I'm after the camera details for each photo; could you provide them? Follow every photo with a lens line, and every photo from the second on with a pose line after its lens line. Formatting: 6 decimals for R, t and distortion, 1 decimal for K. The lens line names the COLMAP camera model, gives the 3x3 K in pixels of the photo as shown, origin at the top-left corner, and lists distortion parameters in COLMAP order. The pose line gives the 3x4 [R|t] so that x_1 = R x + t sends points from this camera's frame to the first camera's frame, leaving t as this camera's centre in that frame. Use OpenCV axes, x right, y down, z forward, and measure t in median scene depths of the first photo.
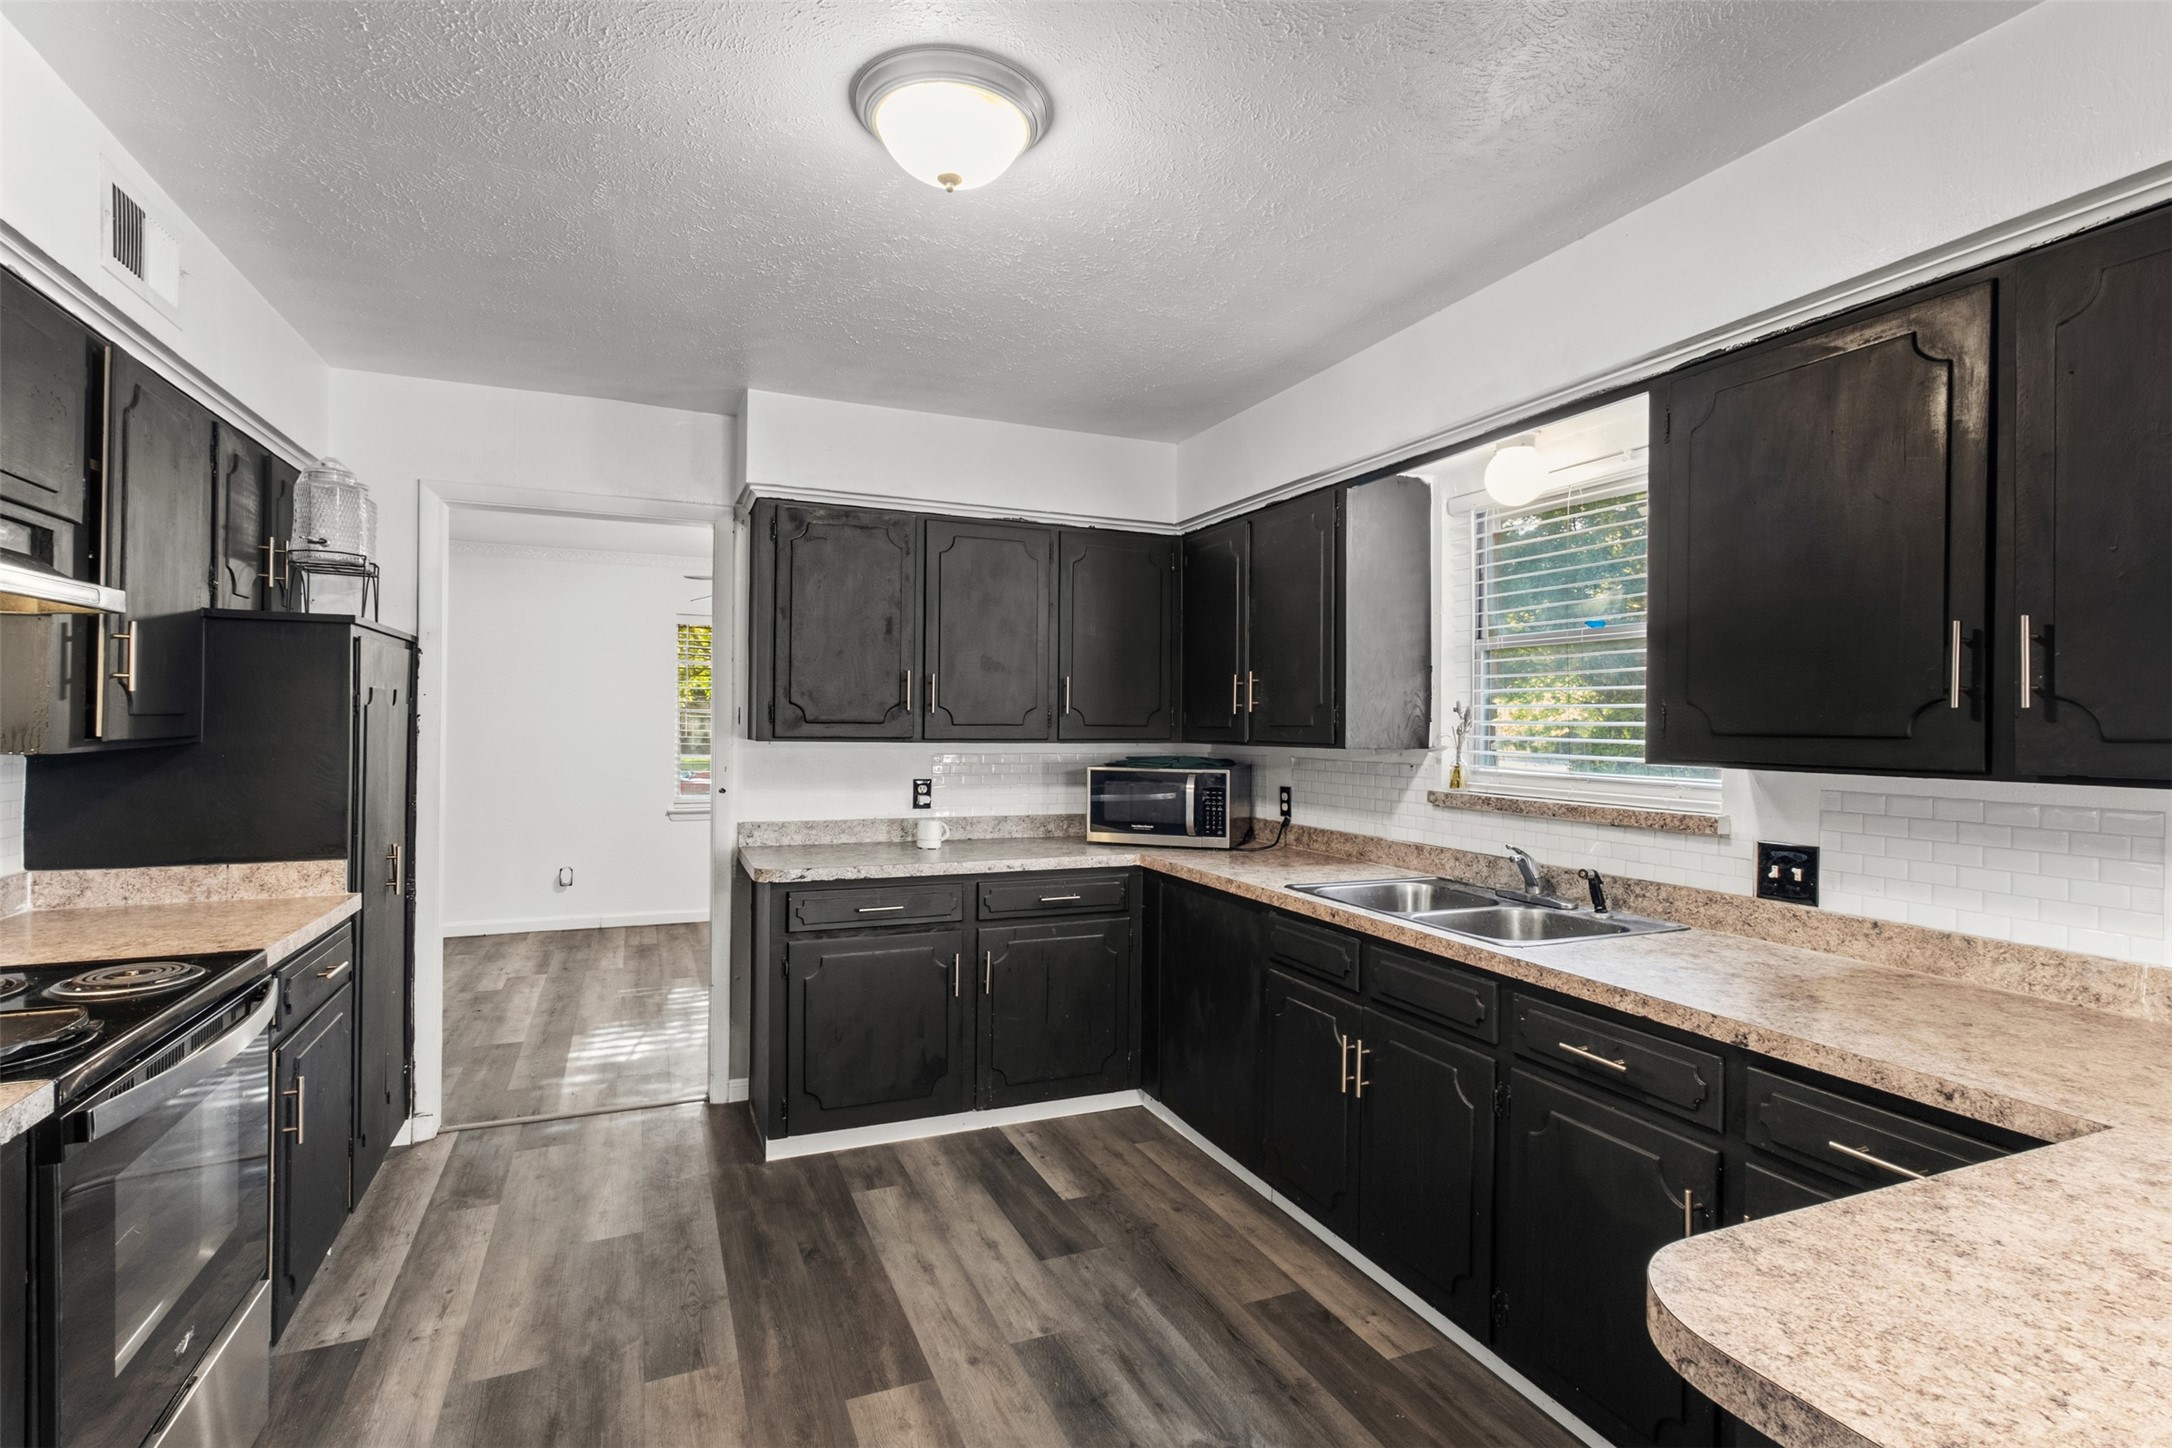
lens RADIAL K [[1016.2, 0, 1086.5], [0, 1016.2, 714.0], [0, 0, 1]] dist [0.002695, 0.001332]
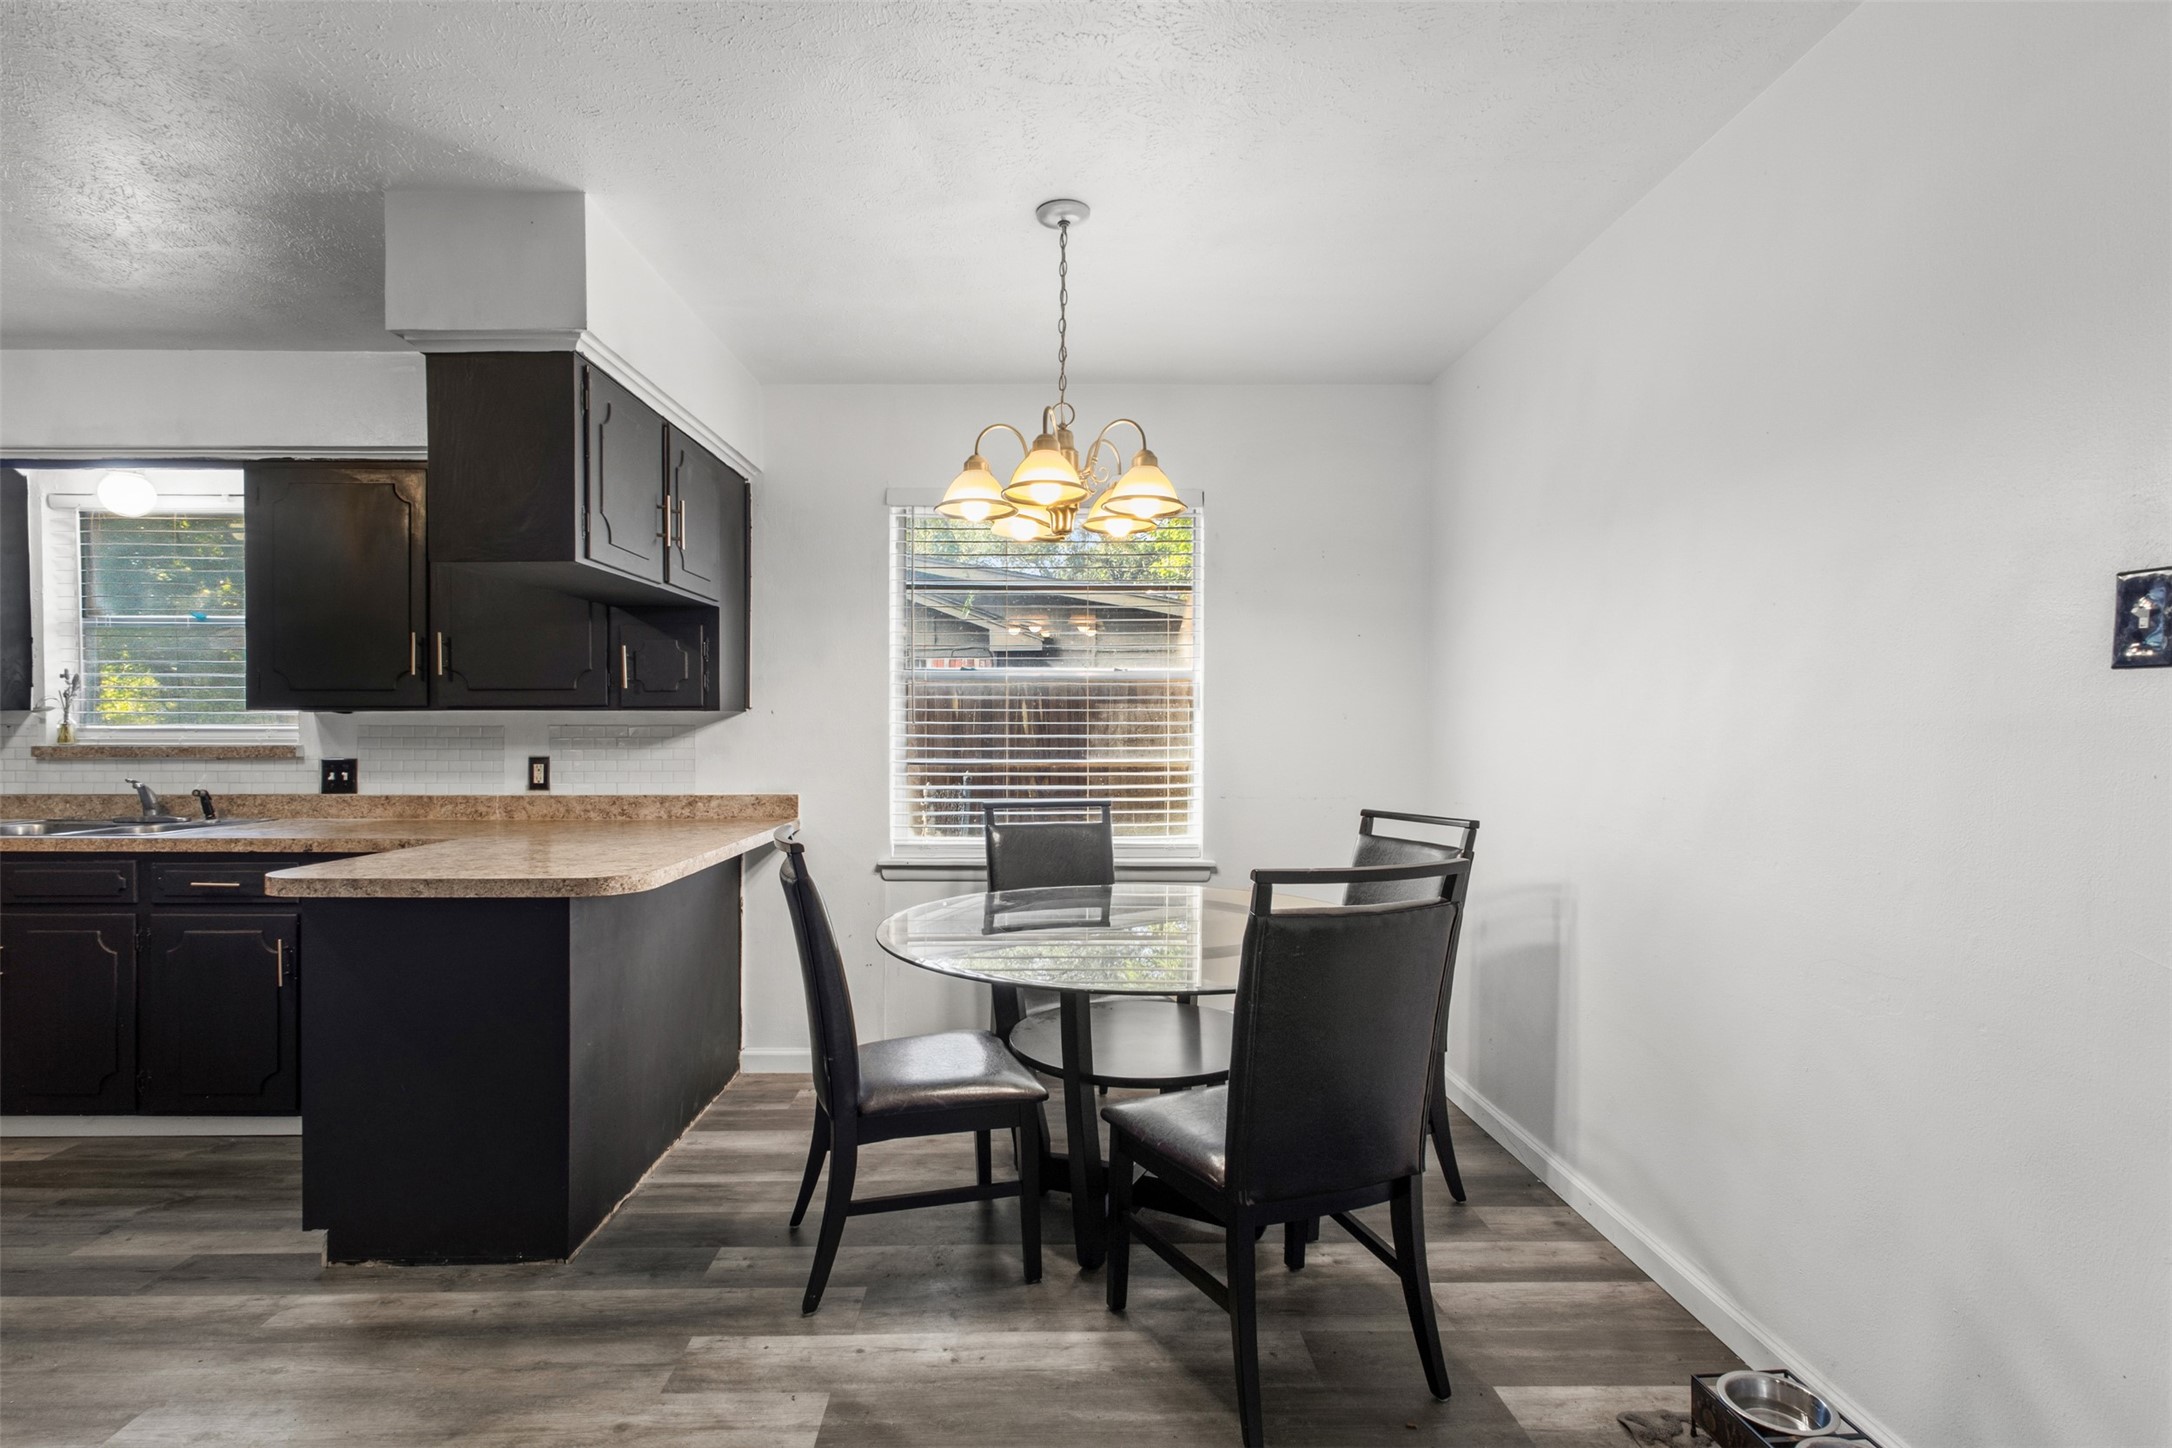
lens RADIAL K [[1035.8, 0, 1034.3], [0, 1035.8, 744.4], [0, 0, 1]] dist [0.001547, 0.000623]
pose [[0.390391, -0.025243, 0.920303, -0.406672], [-0.003686, 0.999573, 0.028981, 0.047919], [-0.920642, -0.014706, 0.390132, -0.673487]]
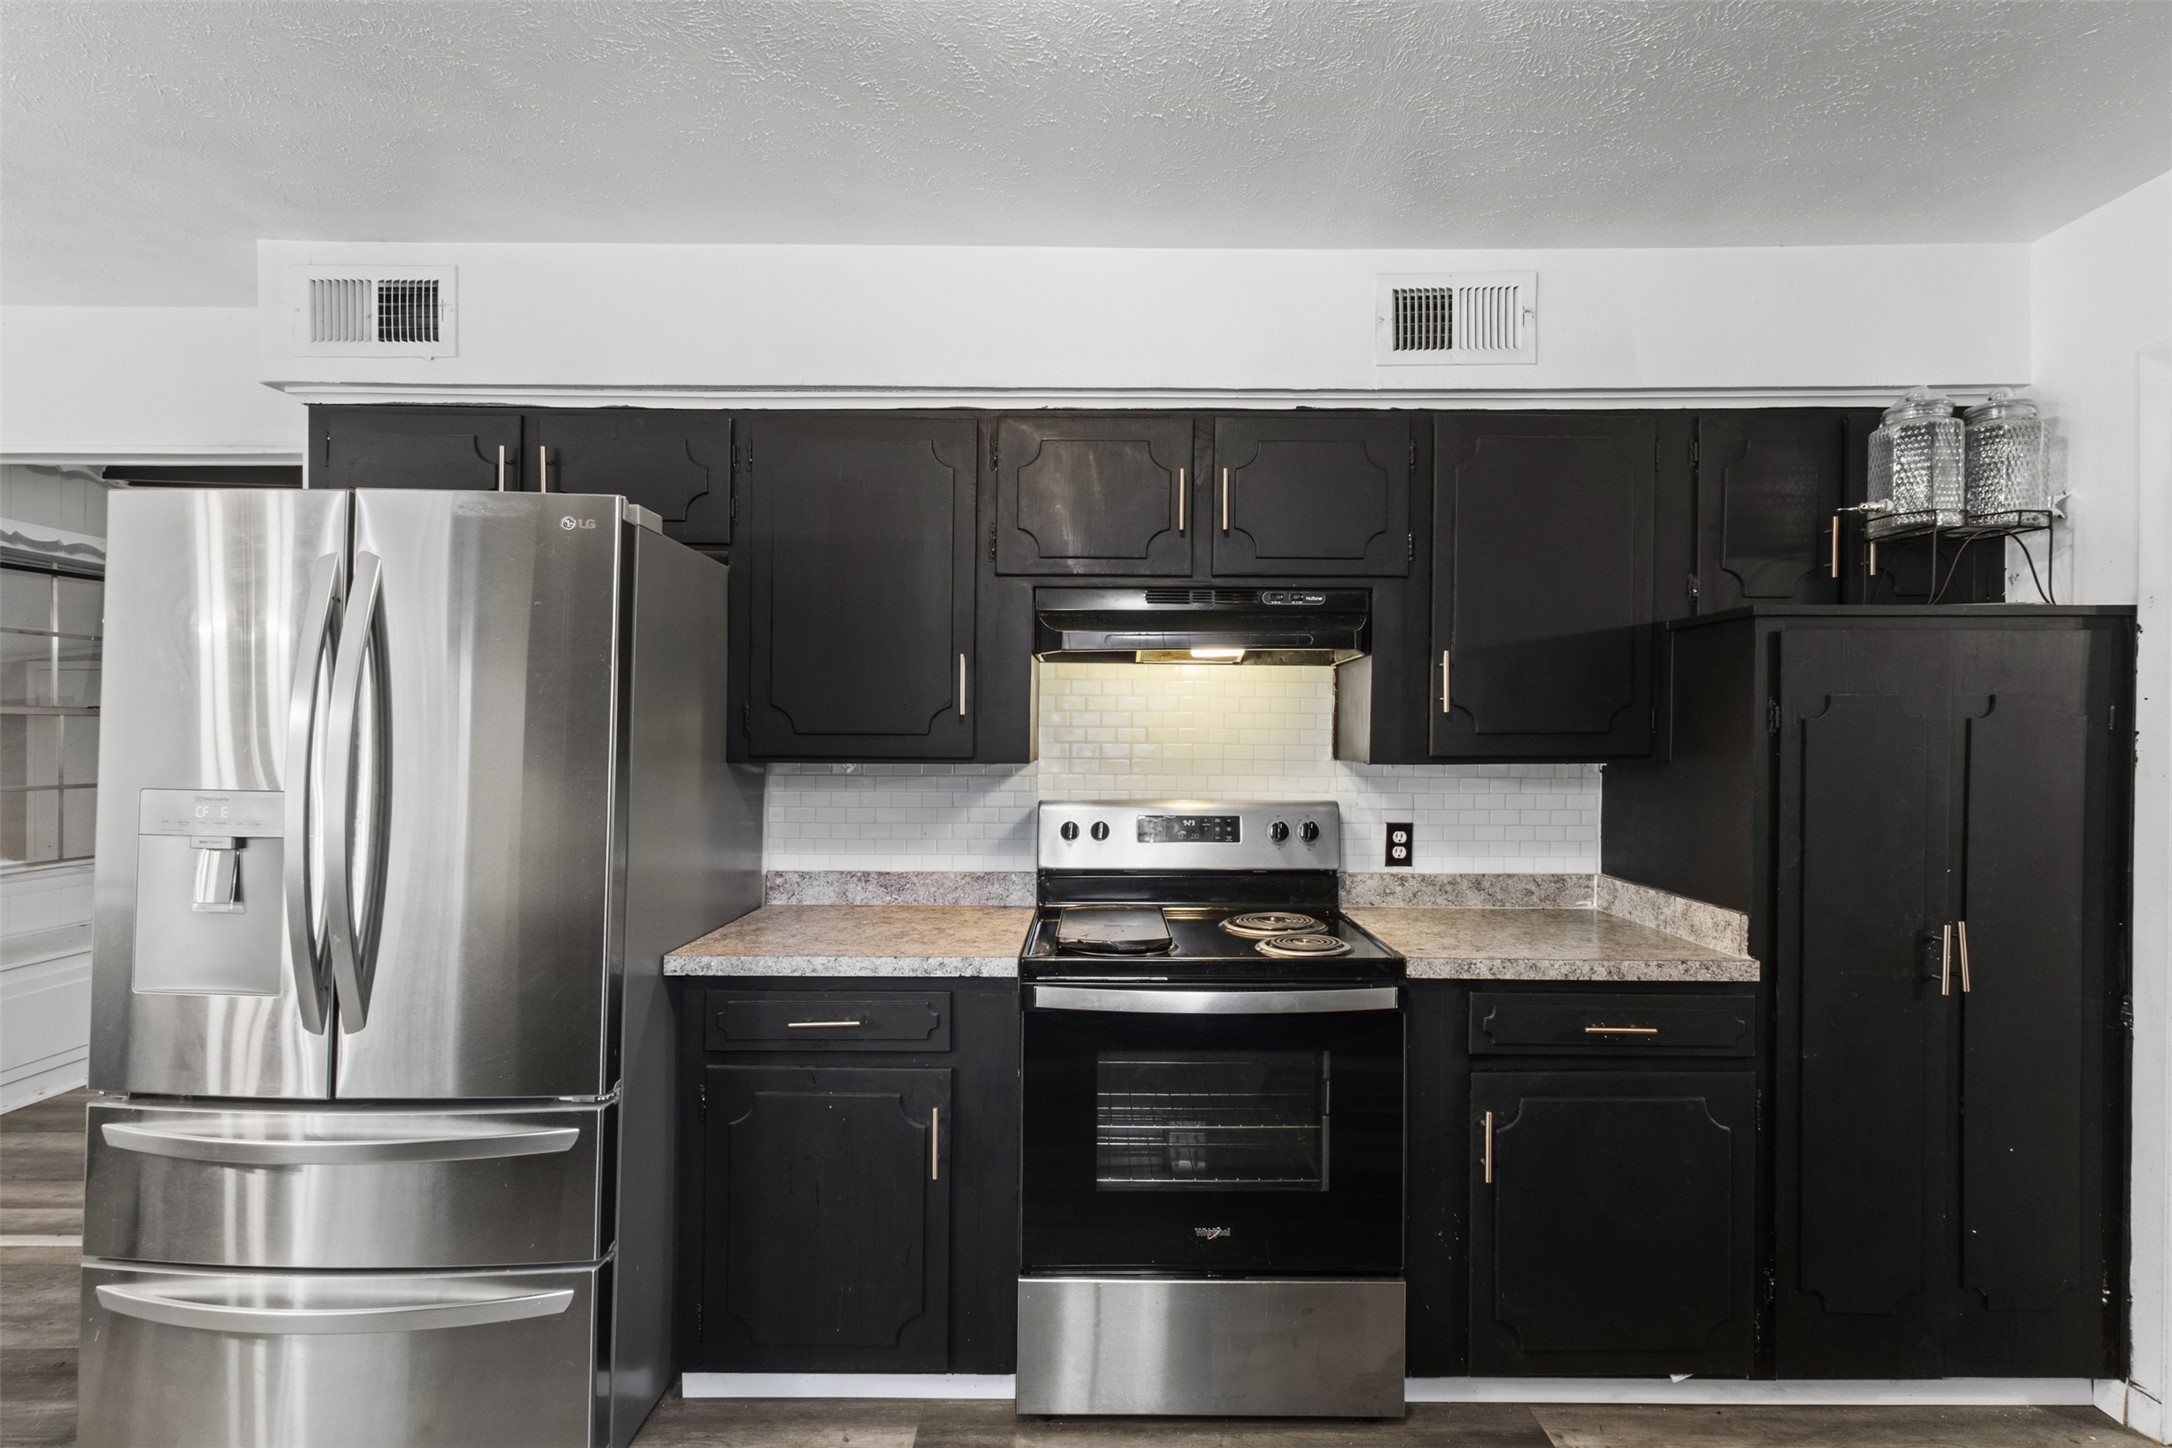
lens RADIAL K [[1032.0, 0, 1086.5], [0, 1032.0, 735.0], [0, 0, 1]] dist [0.001852, 0.000440]
pose [[-0.394409, -0.013153, -0.918841, 0.237600], [-0.001600, 0.999906, -0.013627, 0.017095], [0.918934, -0.003905, -0.394392, 0.933374]]
